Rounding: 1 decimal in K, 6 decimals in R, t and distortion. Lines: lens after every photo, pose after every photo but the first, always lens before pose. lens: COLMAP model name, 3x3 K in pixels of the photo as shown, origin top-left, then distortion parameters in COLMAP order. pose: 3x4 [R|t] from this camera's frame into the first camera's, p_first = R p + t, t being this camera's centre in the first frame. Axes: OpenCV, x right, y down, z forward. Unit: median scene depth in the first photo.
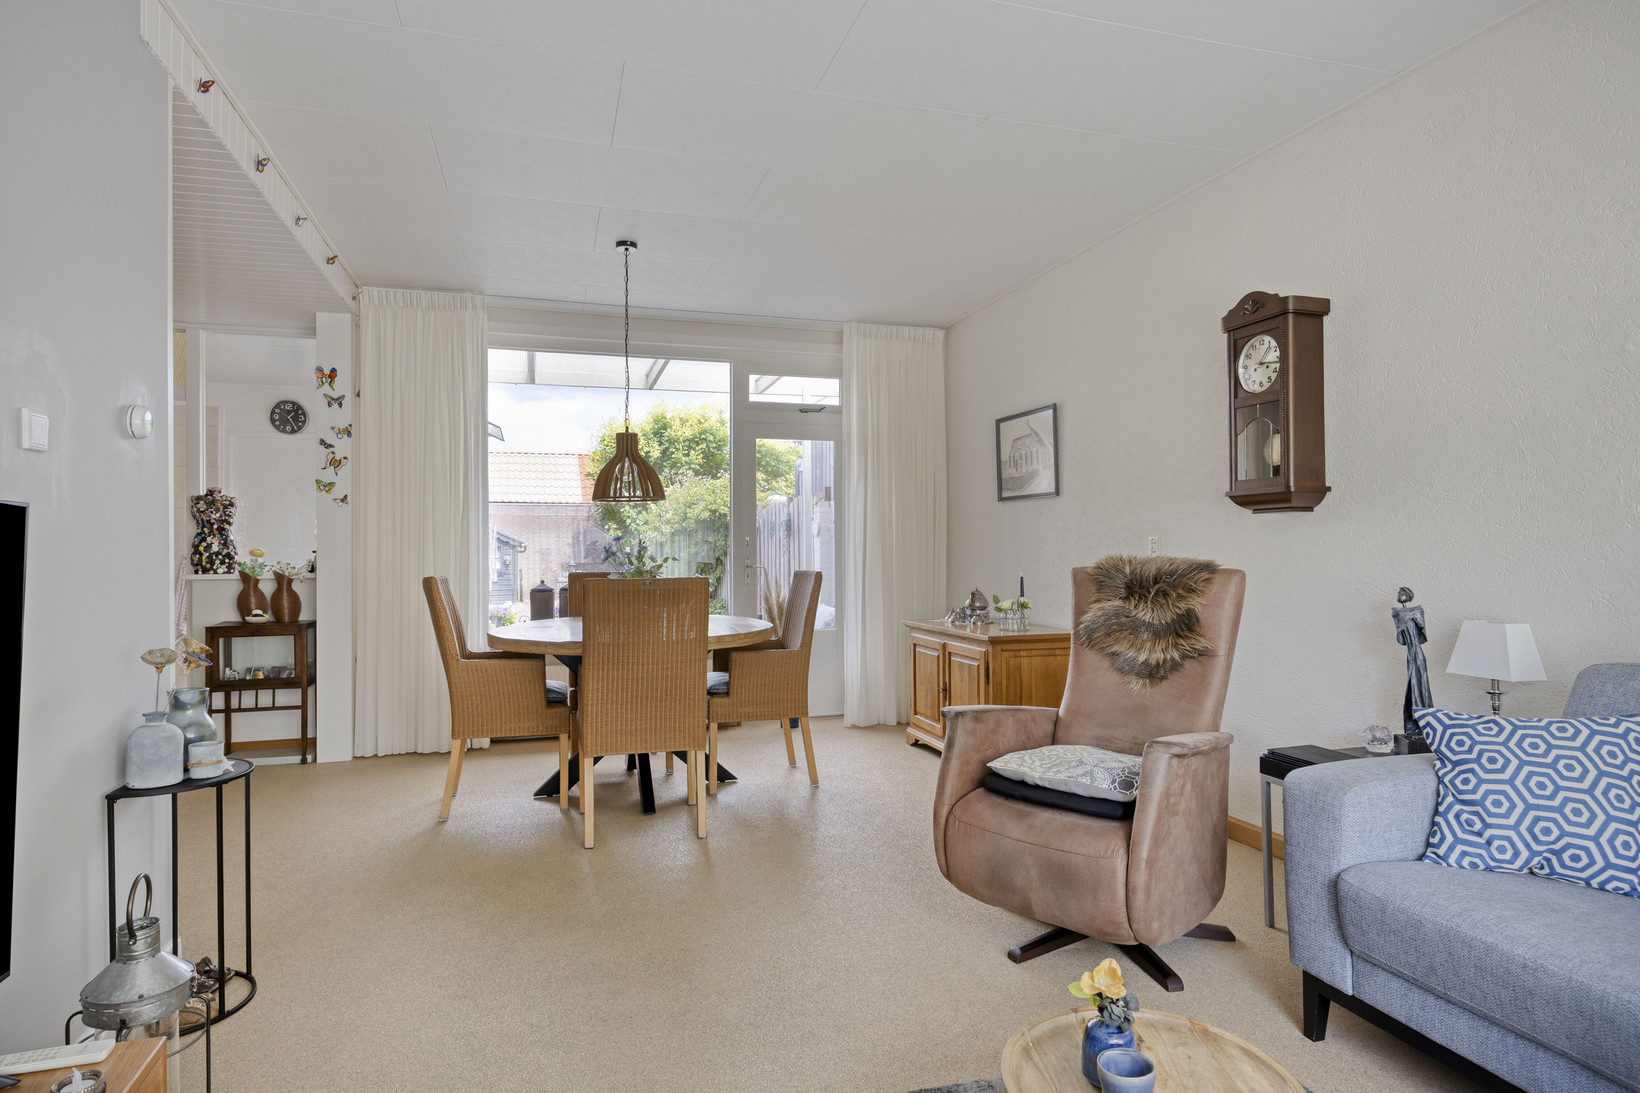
lens RADIAL K [[926.7, 0, 820.0], [0, 926.7, 546.5], [0, 0, 1]] dist [-0.000592, -0.000061]
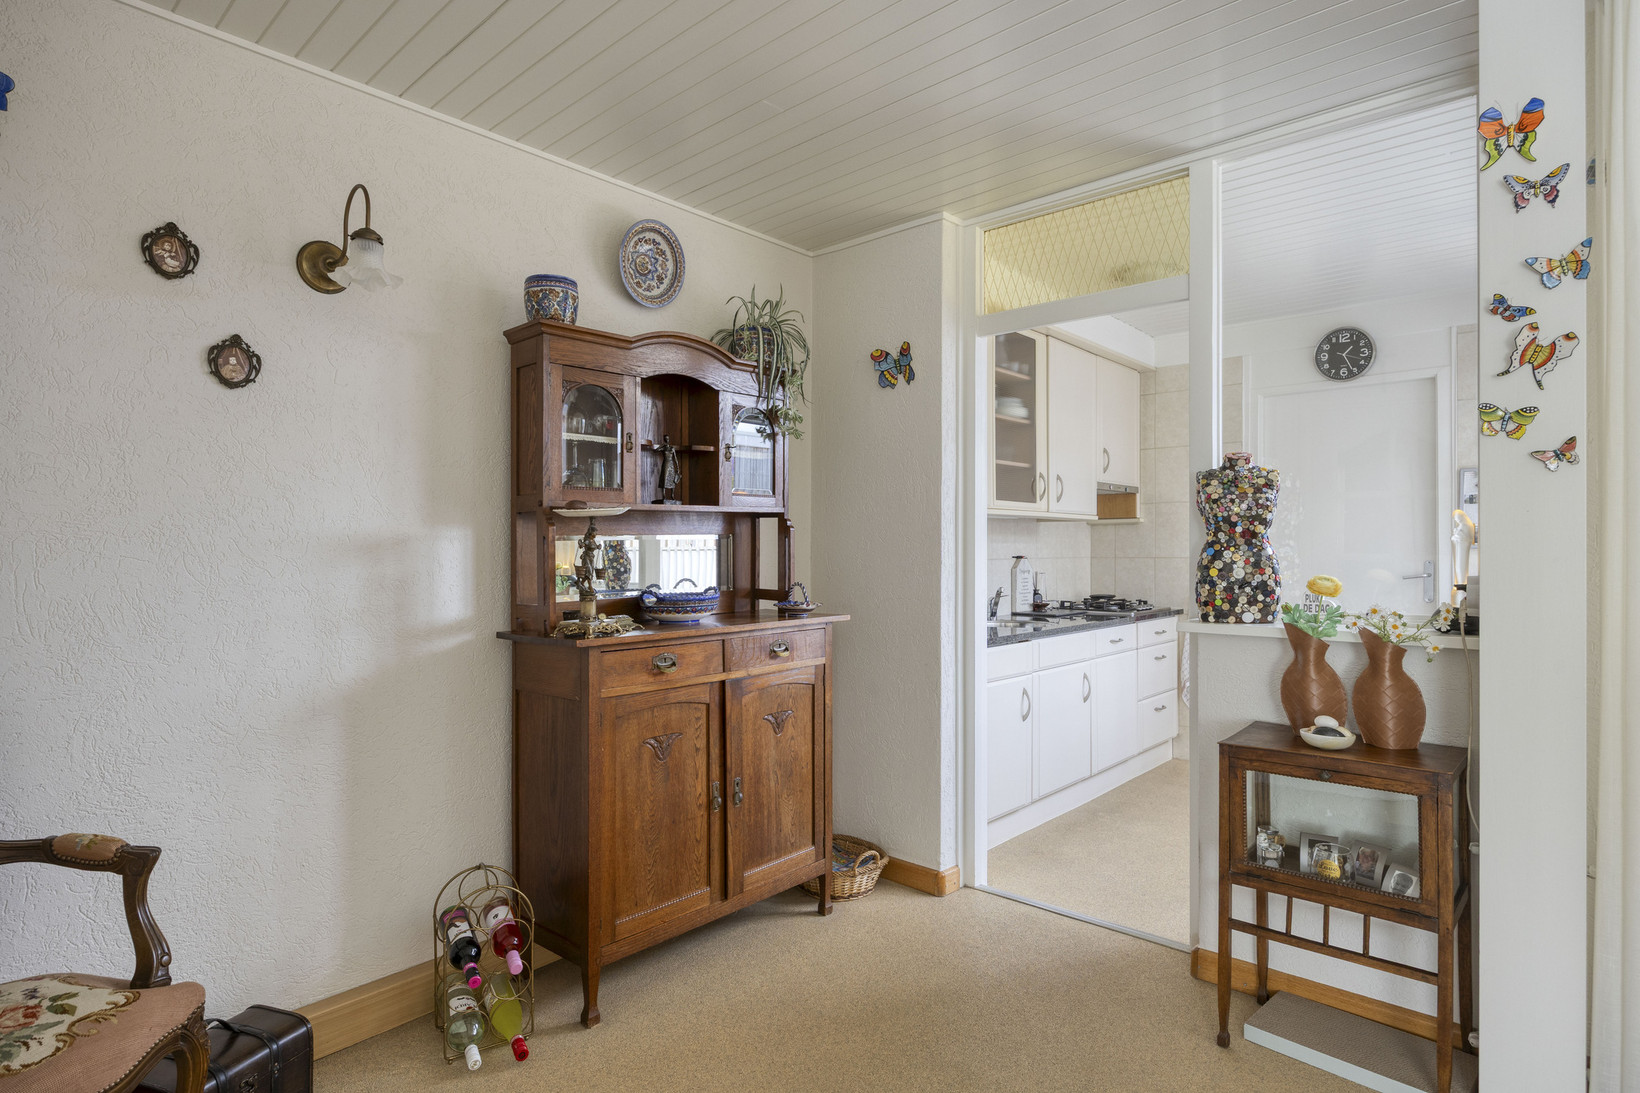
lens RADIAL K [[890.4, 0, 821.0], [0, 890.4, 552.5], [0, 0, 1]] dist [-0.003728, -0.000201]
pose [[0.526894, 0.008610, -0.849888, -0.363476], [0.002373, 0.999930, 0.011602, -0.015229], [0.849928, -0.008129, 0.526836, 0.555269]]
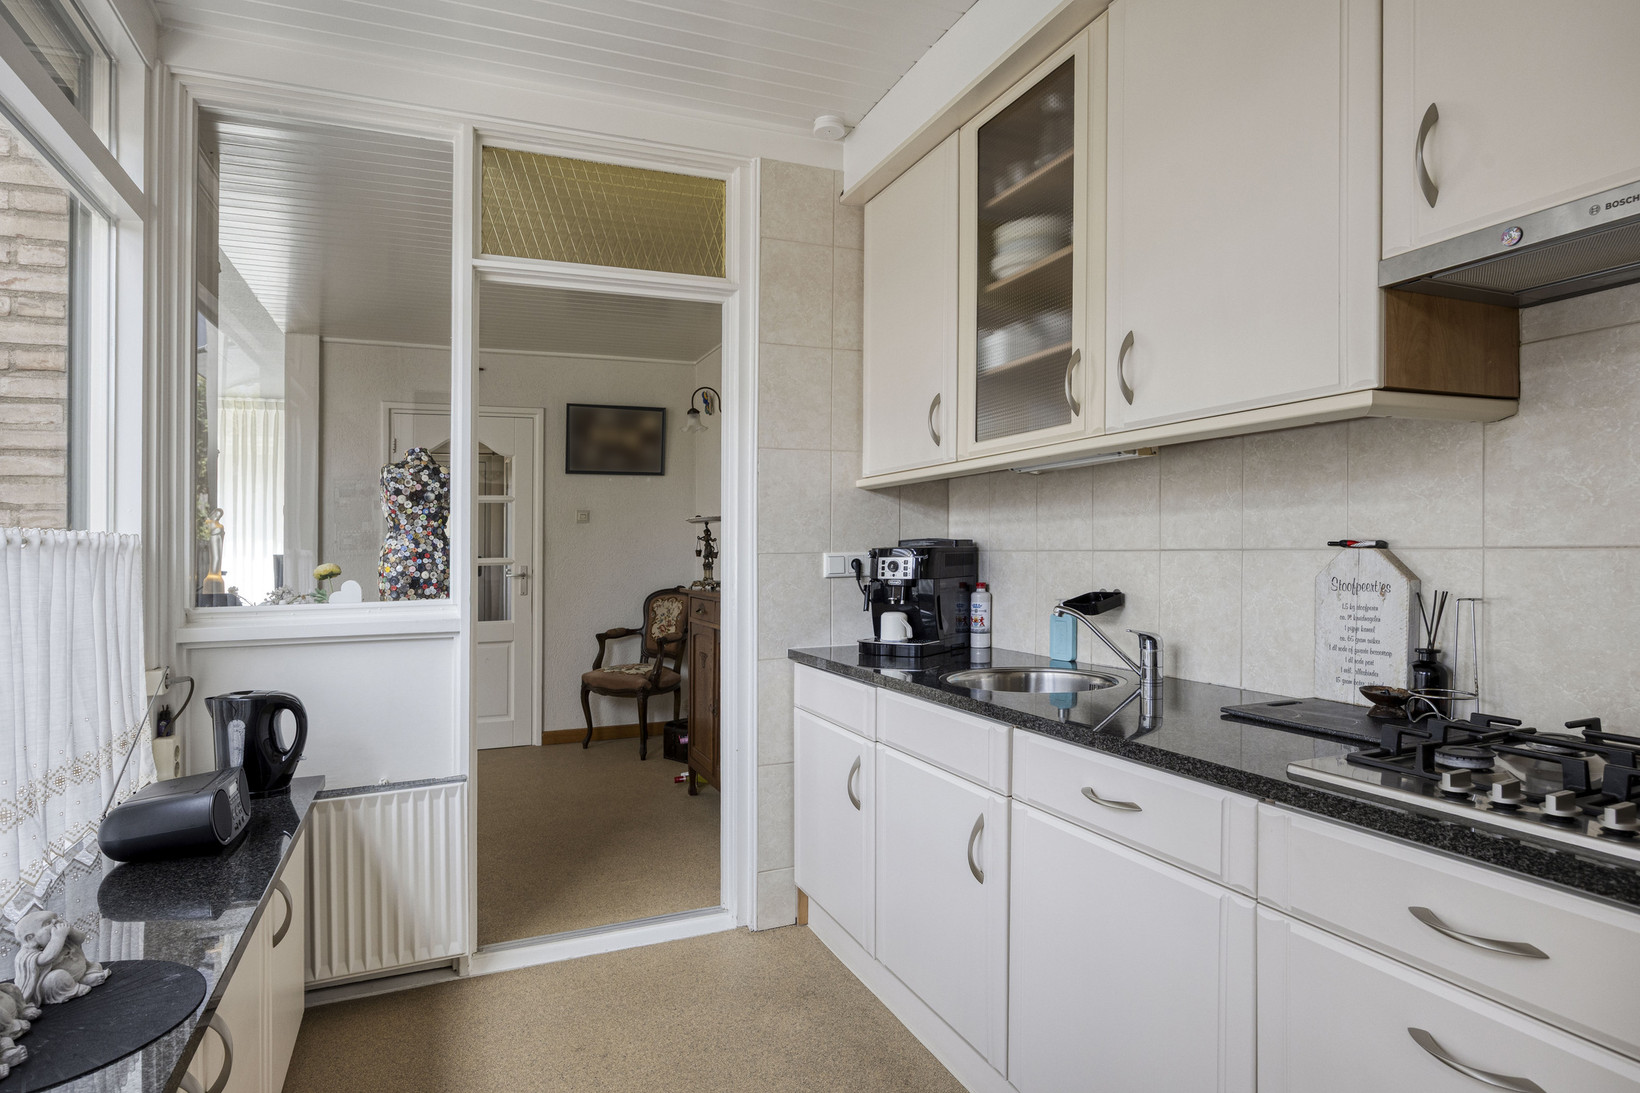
lens RADIAL K [[926.7, 0, 820.0], [0, 926.7, 546.5], [0, 0, 1]] dist [-0.000592, -0.000061]
pose [[-0.996119, 0.018401, -0.086076, -0.853177], [0.018968, 0.999803, -0.005767, 0.001075], [0.085953, -0.007377, -0.996272, 1.592036]]
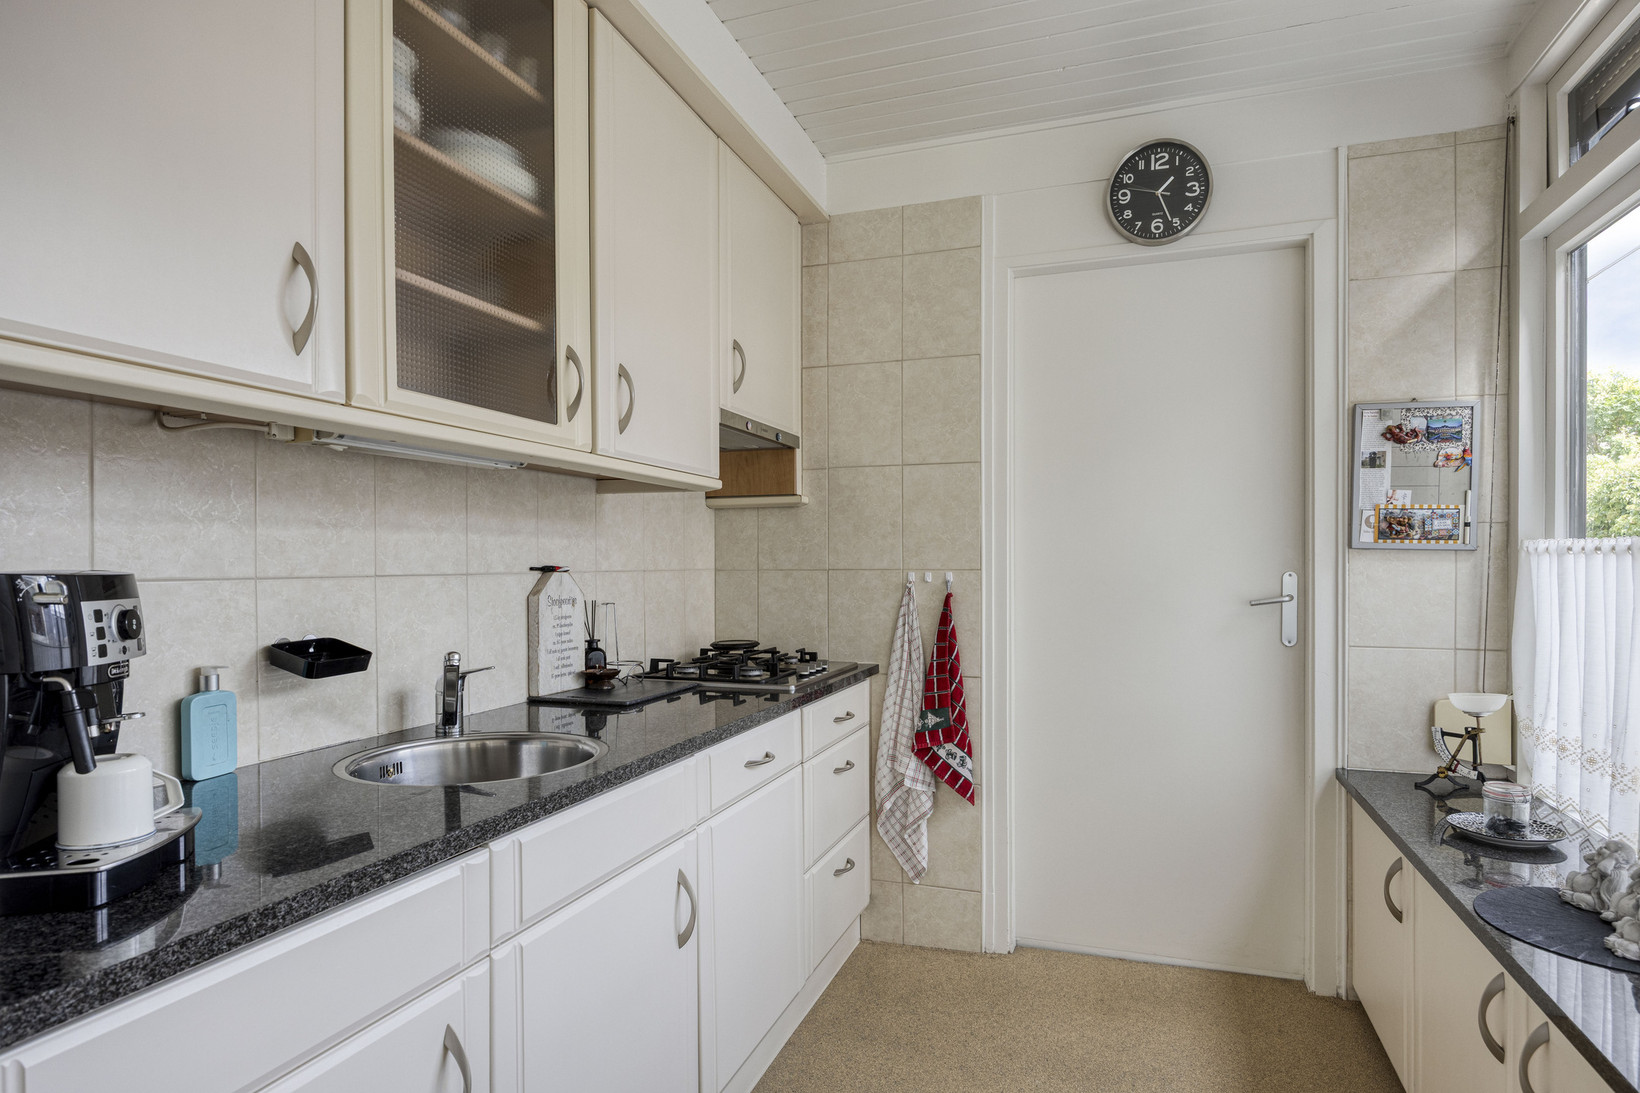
lens RADIAL K [[940.3, 0, 823.1], [0, 940.3, 575.3], [0, 0, 1]] dist [-0.000387, -0.000040]
pose [[0.807453, 0.010350, -0.589842, -0.708251], [0.001043, 0.999819, 0.018971, -0.003533], [0.589932, -0.015933, 0.807296, 0.970641]]
